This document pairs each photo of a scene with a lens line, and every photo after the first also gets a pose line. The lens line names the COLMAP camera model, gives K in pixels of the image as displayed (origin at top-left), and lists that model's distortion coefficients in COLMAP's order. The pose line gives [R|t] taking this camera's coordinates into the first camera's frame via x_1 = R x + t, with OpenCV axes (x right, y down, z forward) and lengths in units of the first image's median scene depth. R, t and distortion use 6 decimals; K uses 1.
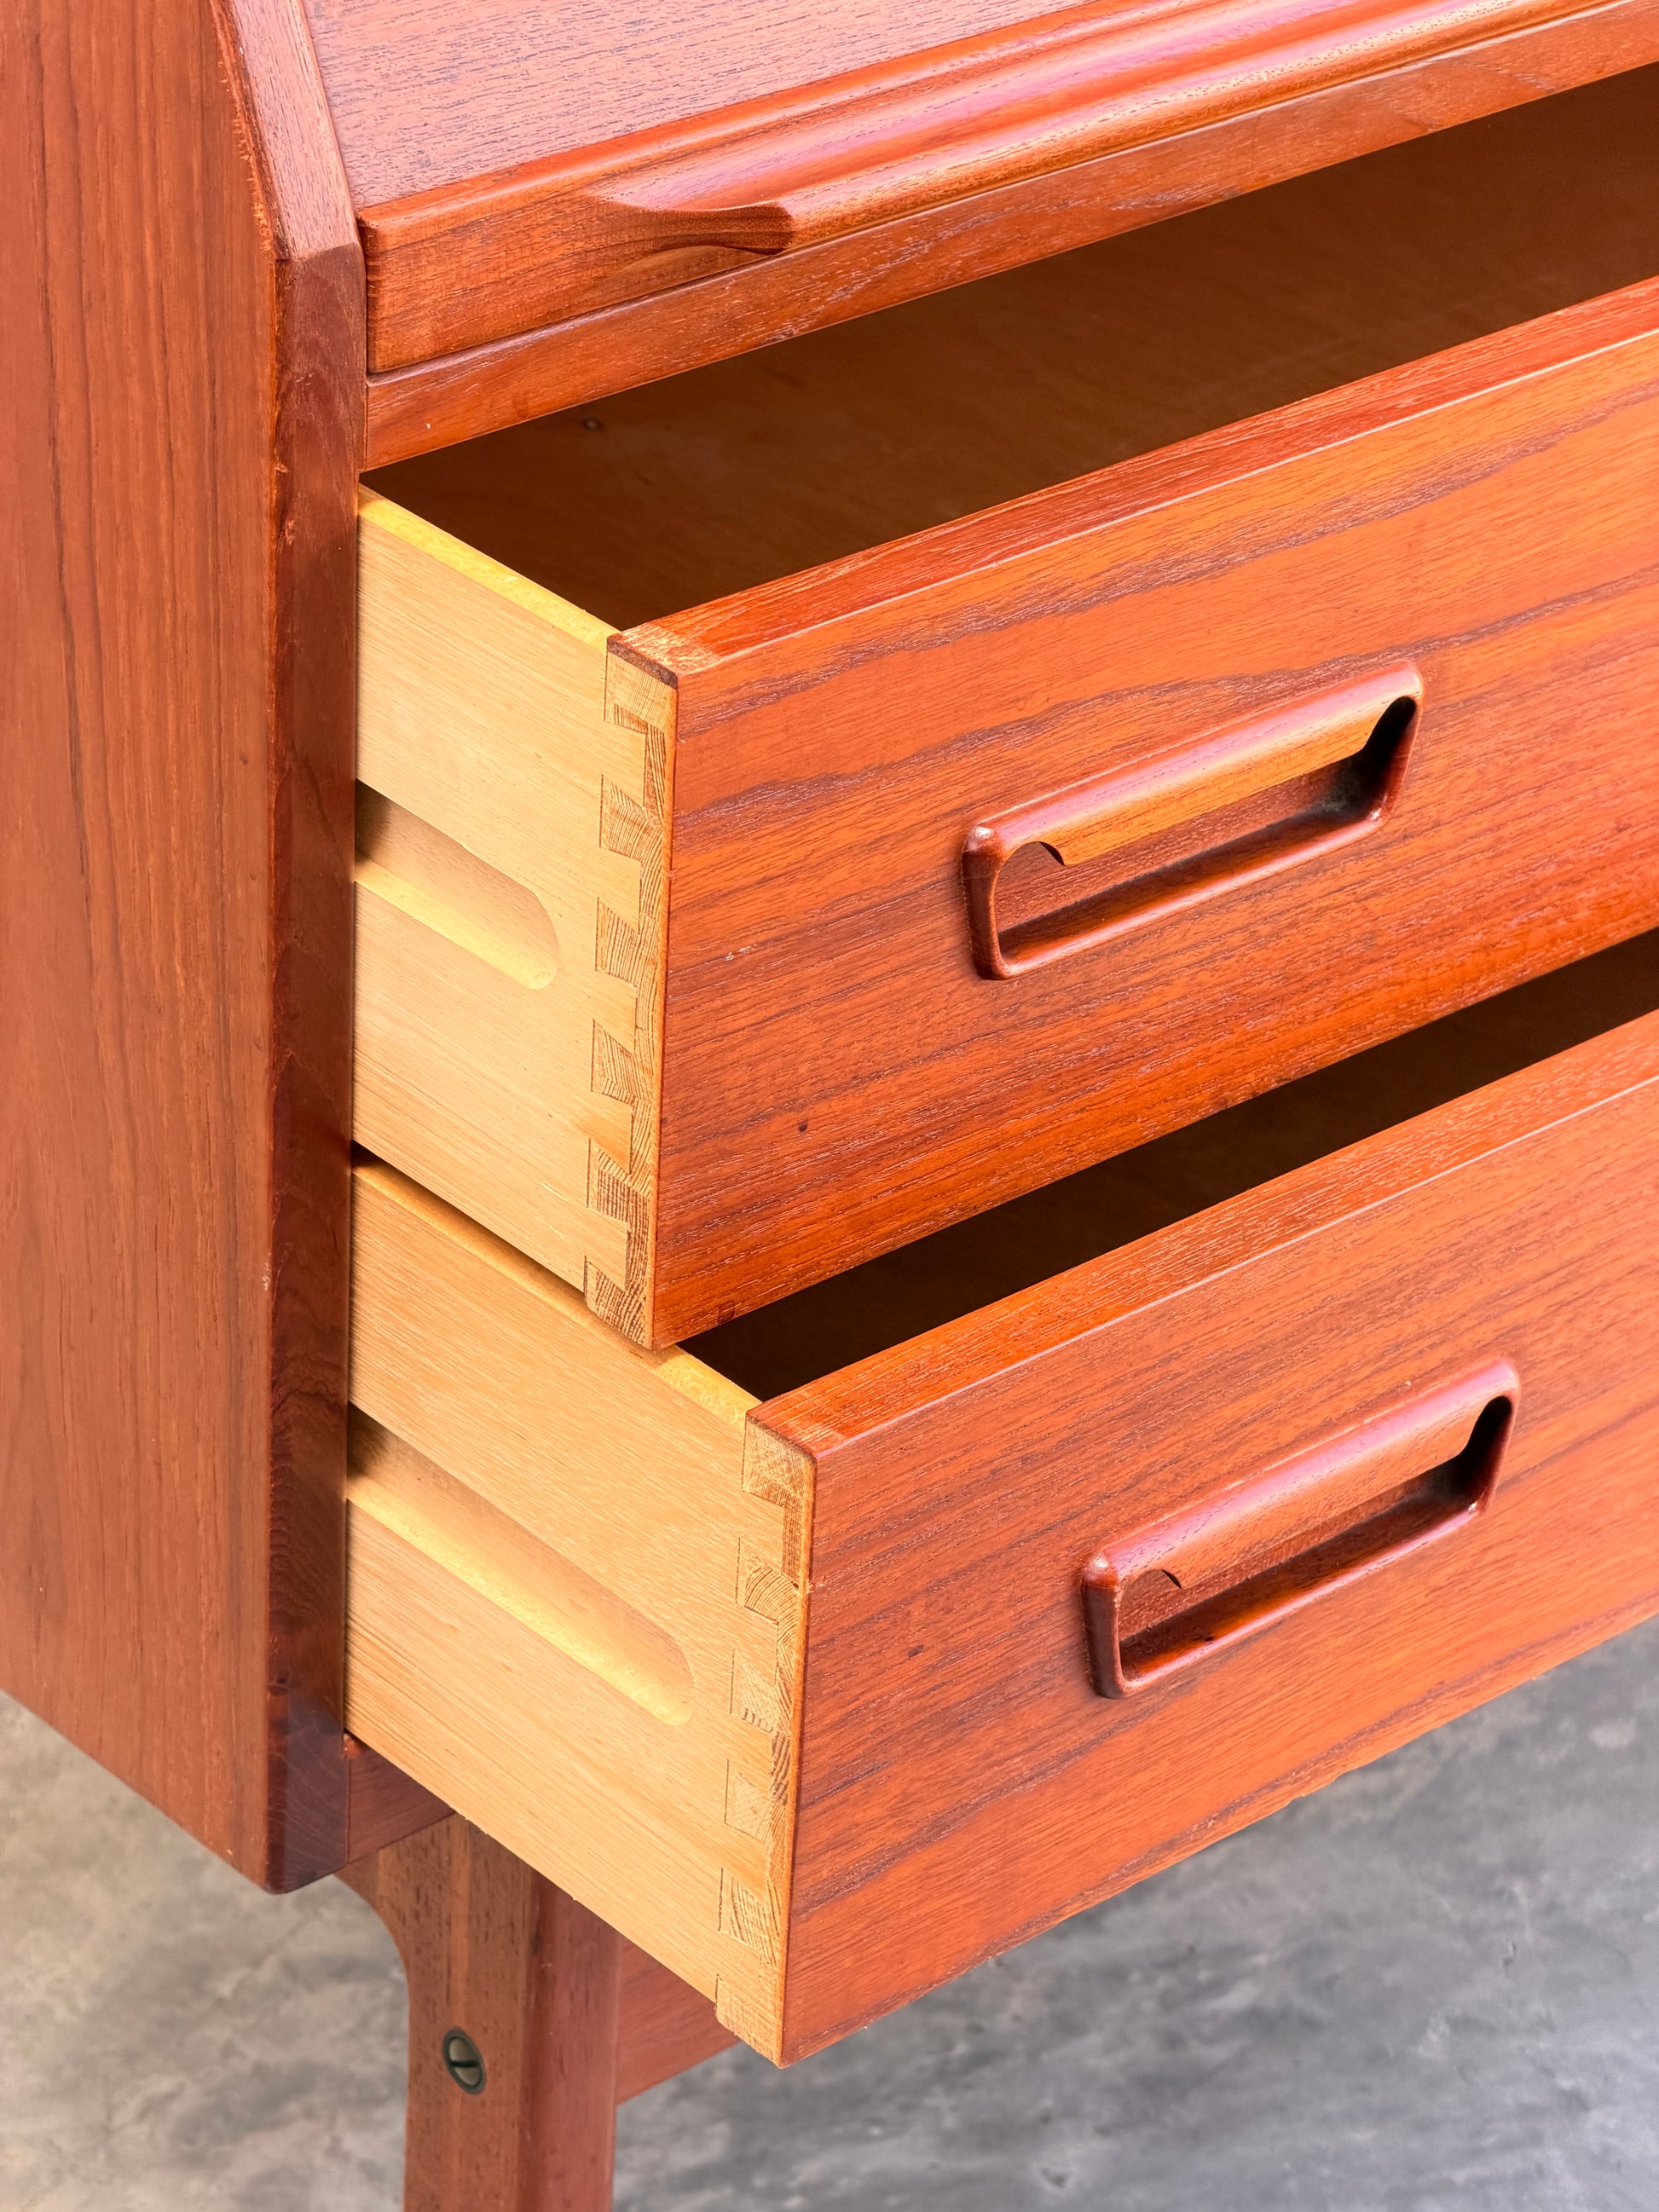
lens RADIAL K [[6876.4, 0, 829.0], [0, 6876.4, 1181.6], [0, 0, 1]] dist [0.186735, 0.609433]
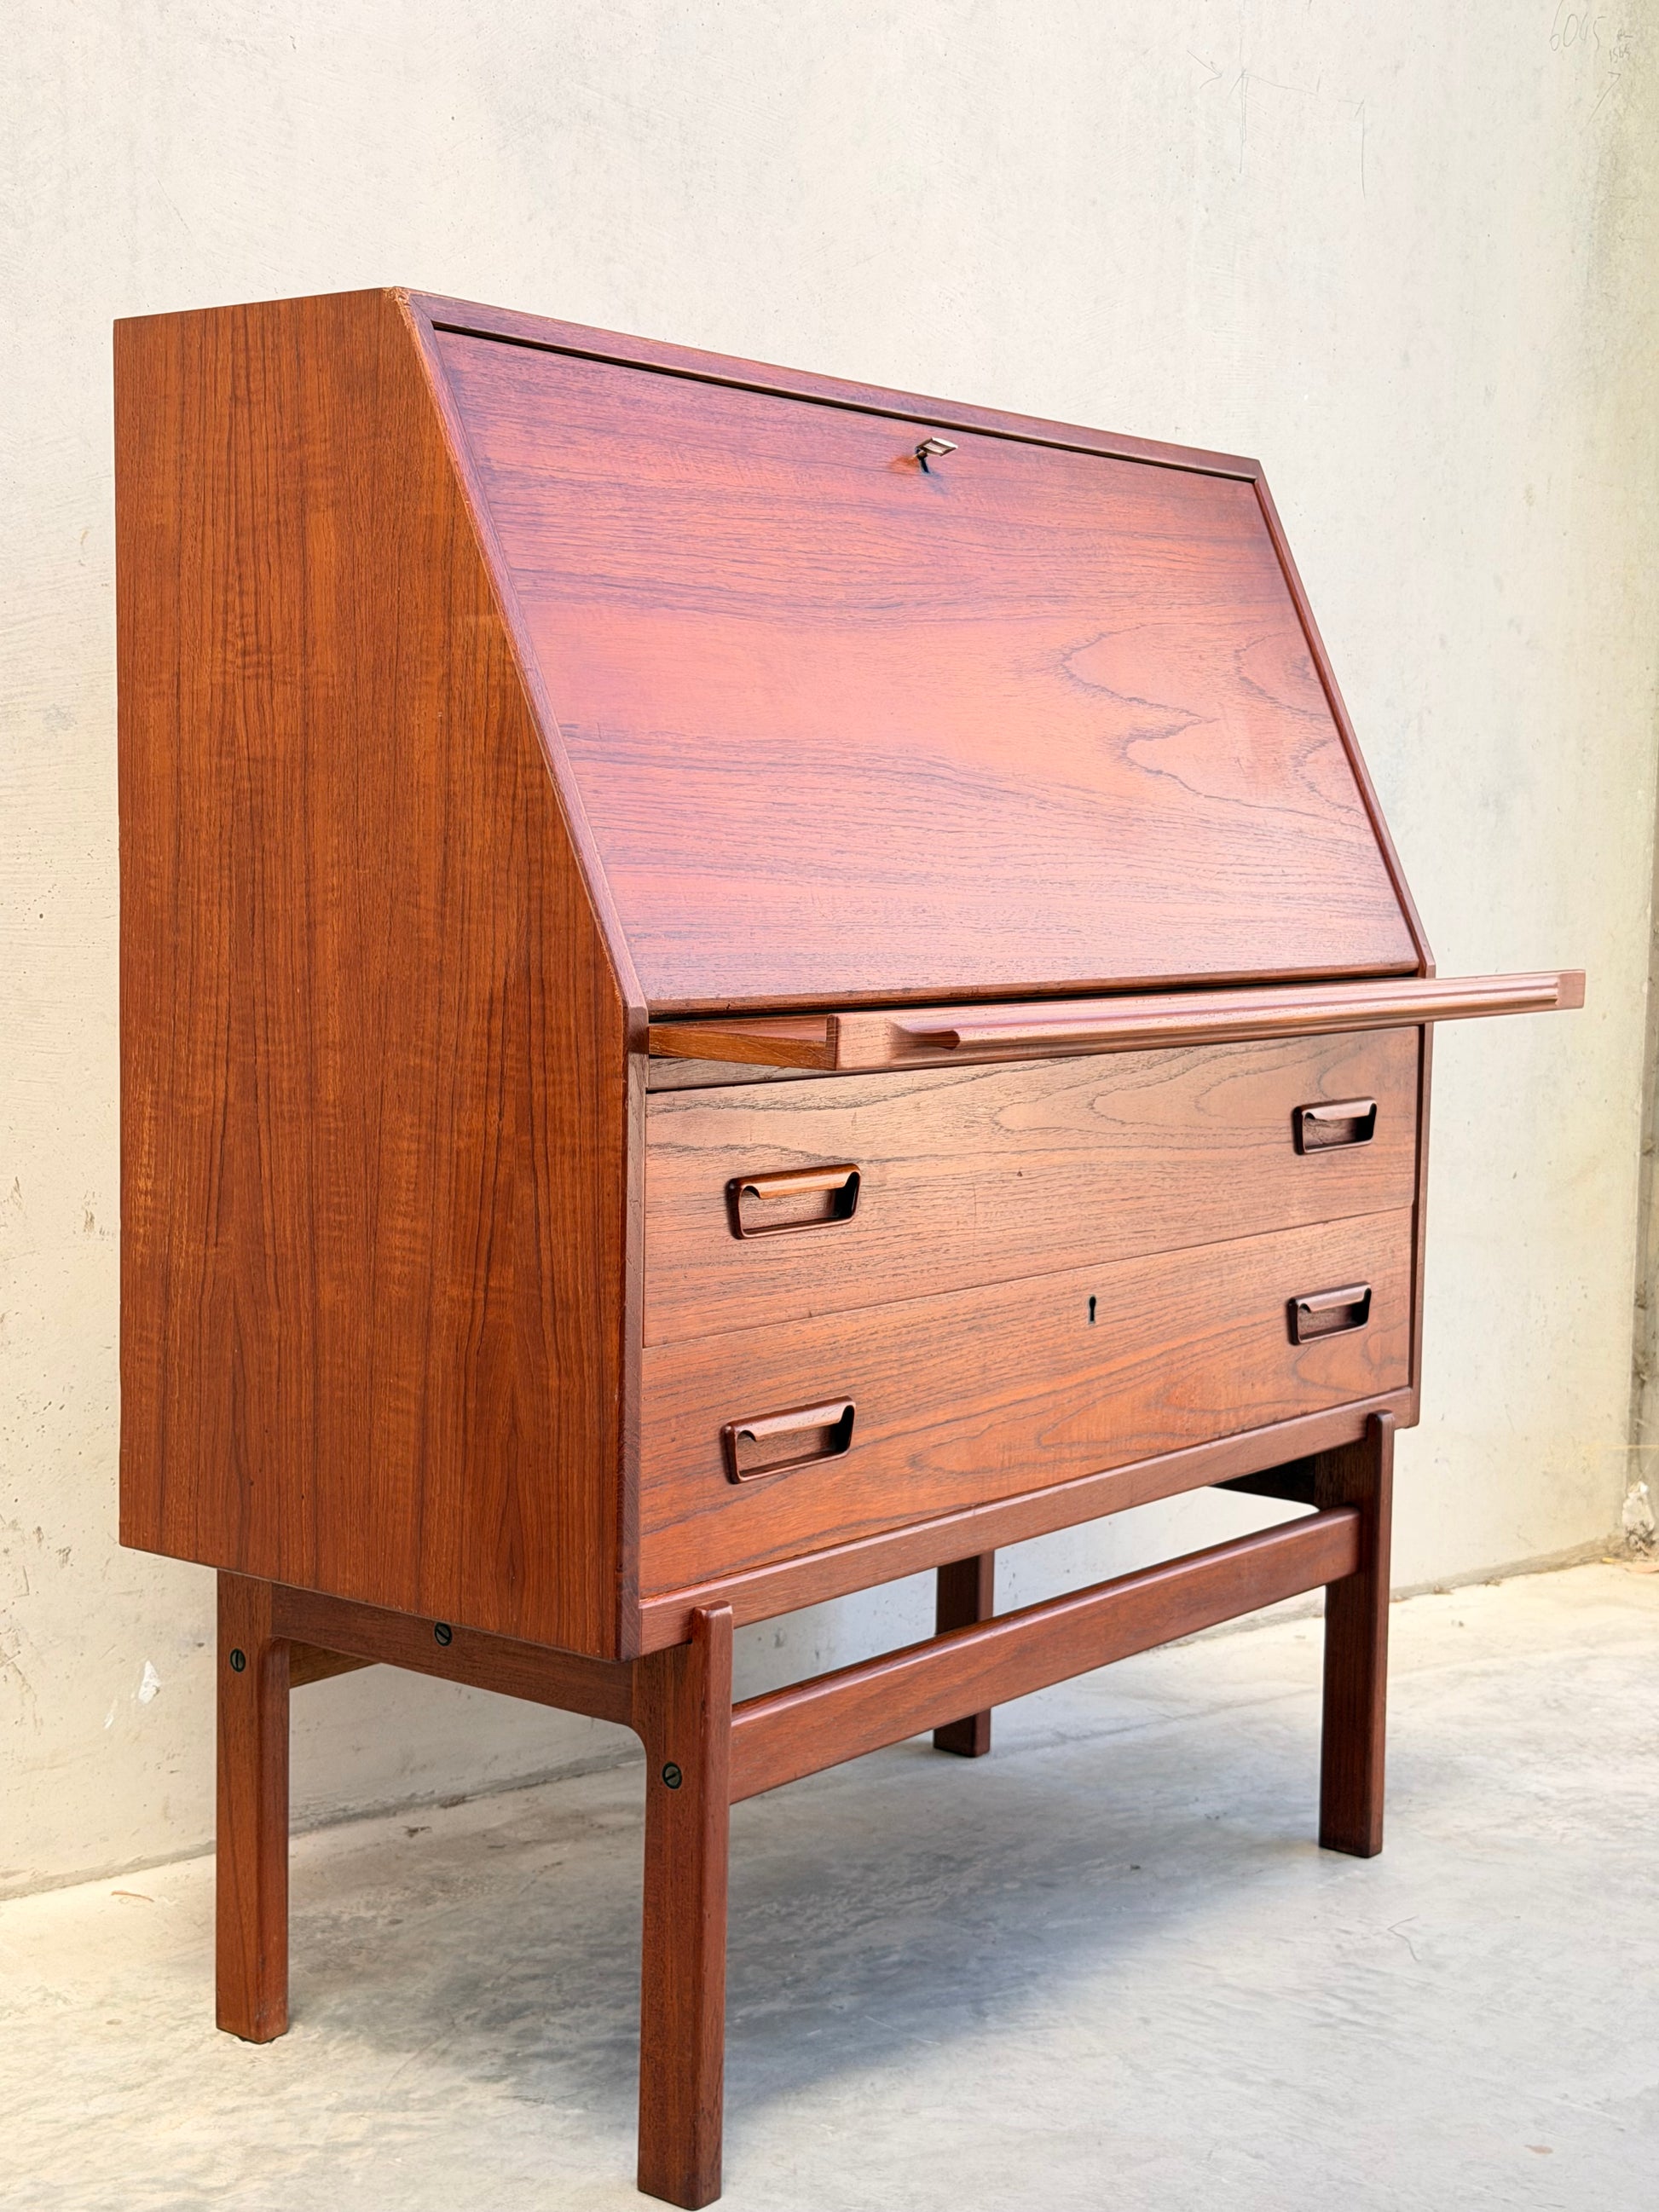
lens RADIAL K [[3088.5, 0, 799.4], [0, 3088.5, 1103.6], [0, 0, 1]] dist [0.196270, -0.426423]
pose [[0.984680, -0.045382, 0.168360, -0.155694], [0.113350, 0.900291, -0.420271, 0.323204], [-0.132500, 0.432916, 0.891643, -0.139825]]
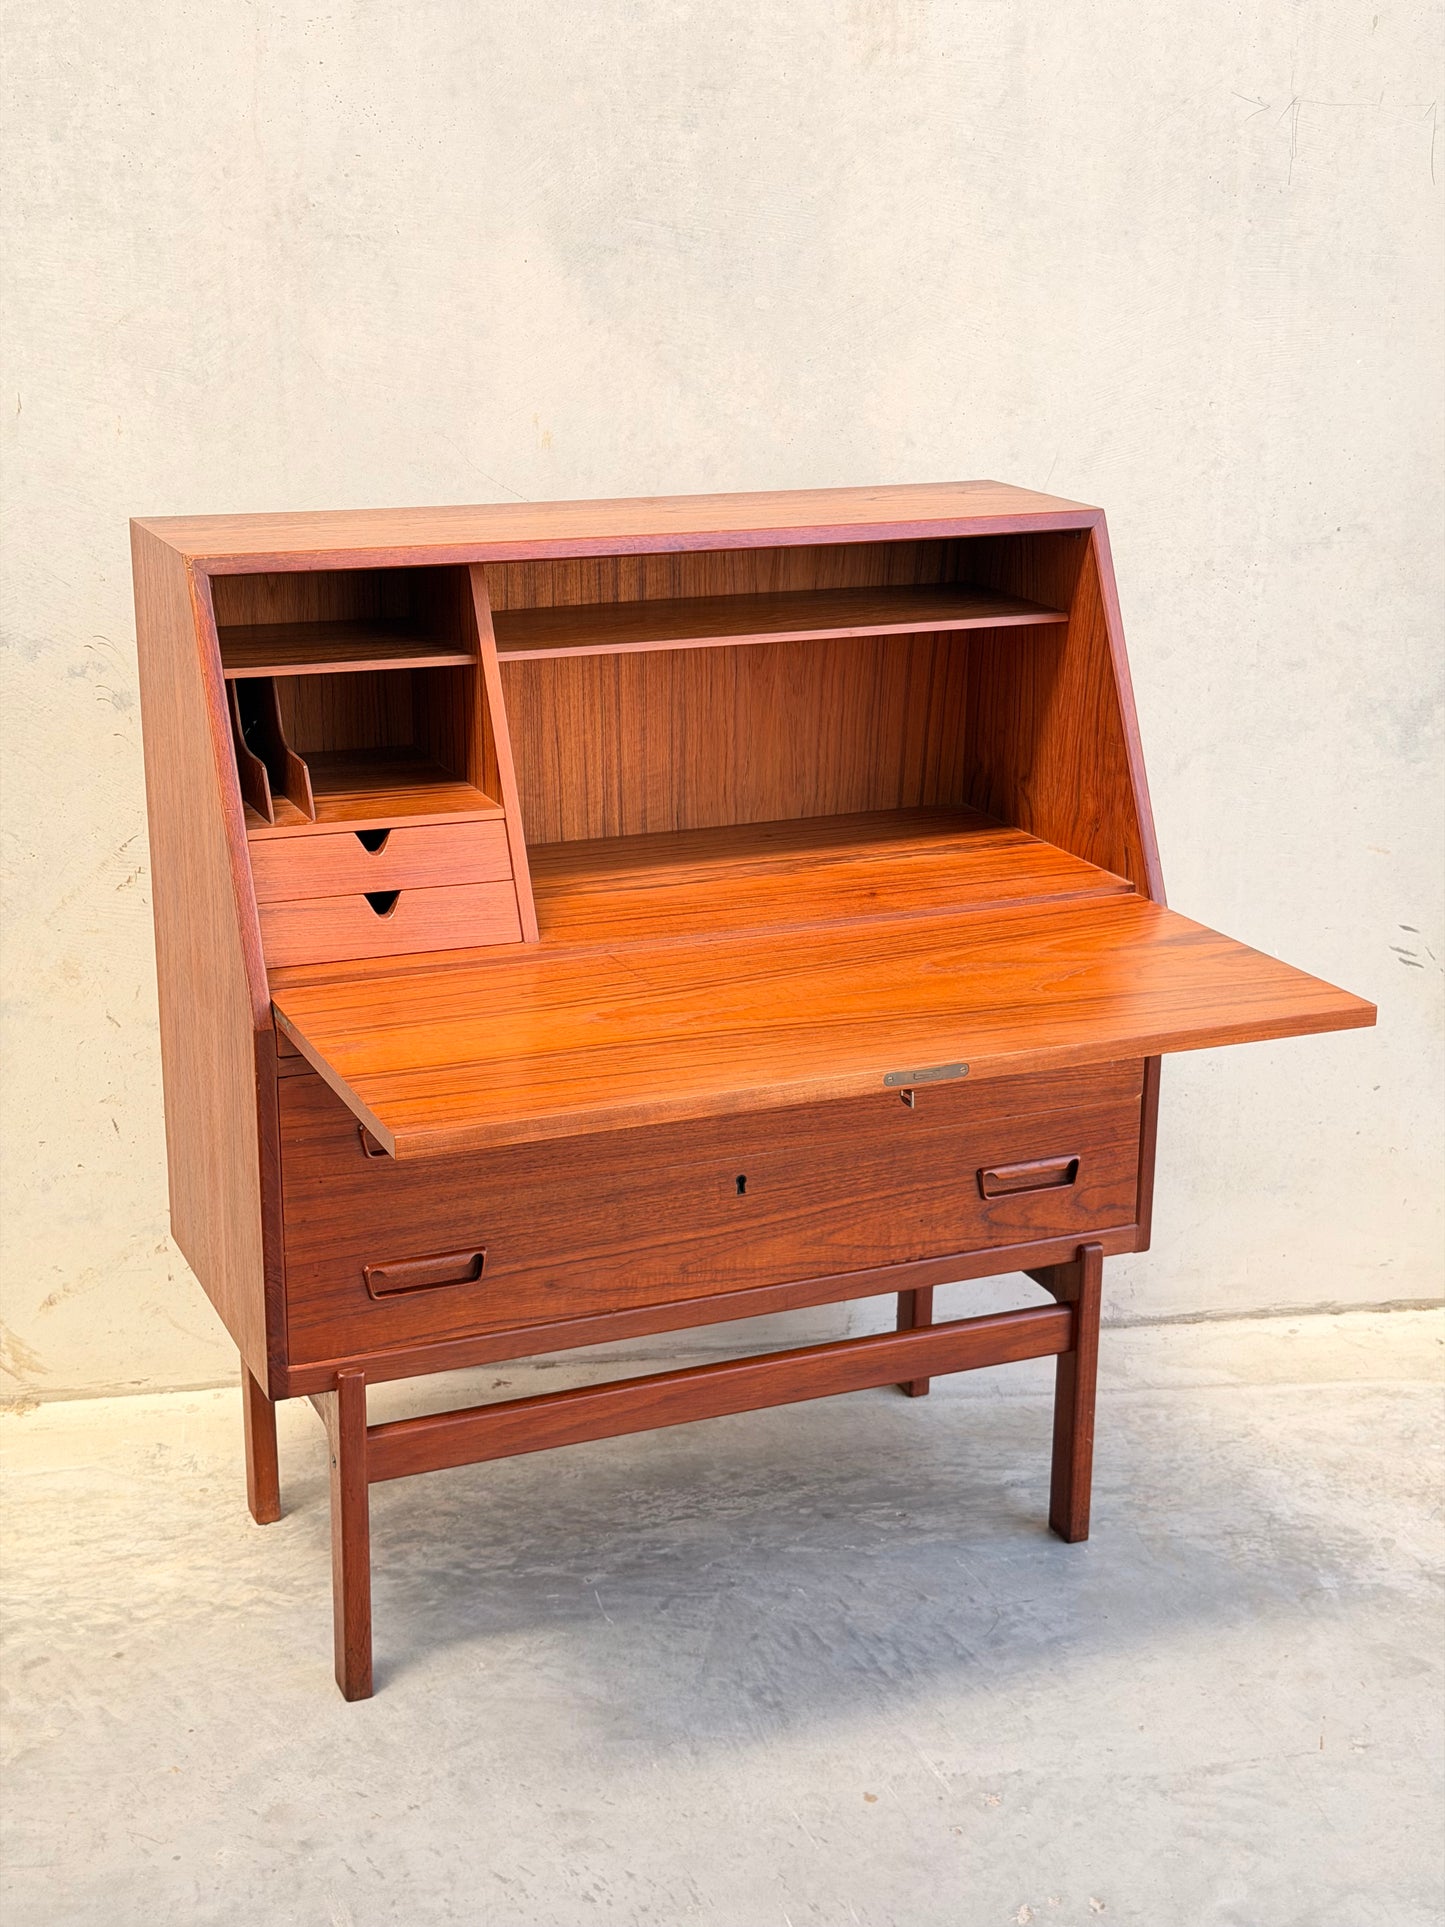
lens RADIAL K [[2675.6, 0, 714.5], [0, 2675.6, 973.5], [0, 0, 1]] dist [0.240438, -0.650229]
pose [[0.946585, 0.059194, -0.316974, 0.562642], [-0.134323, 0.966043, -0.220724, 0.141168], [0.293145, 0.251511, 0.922393, -0.468866]]
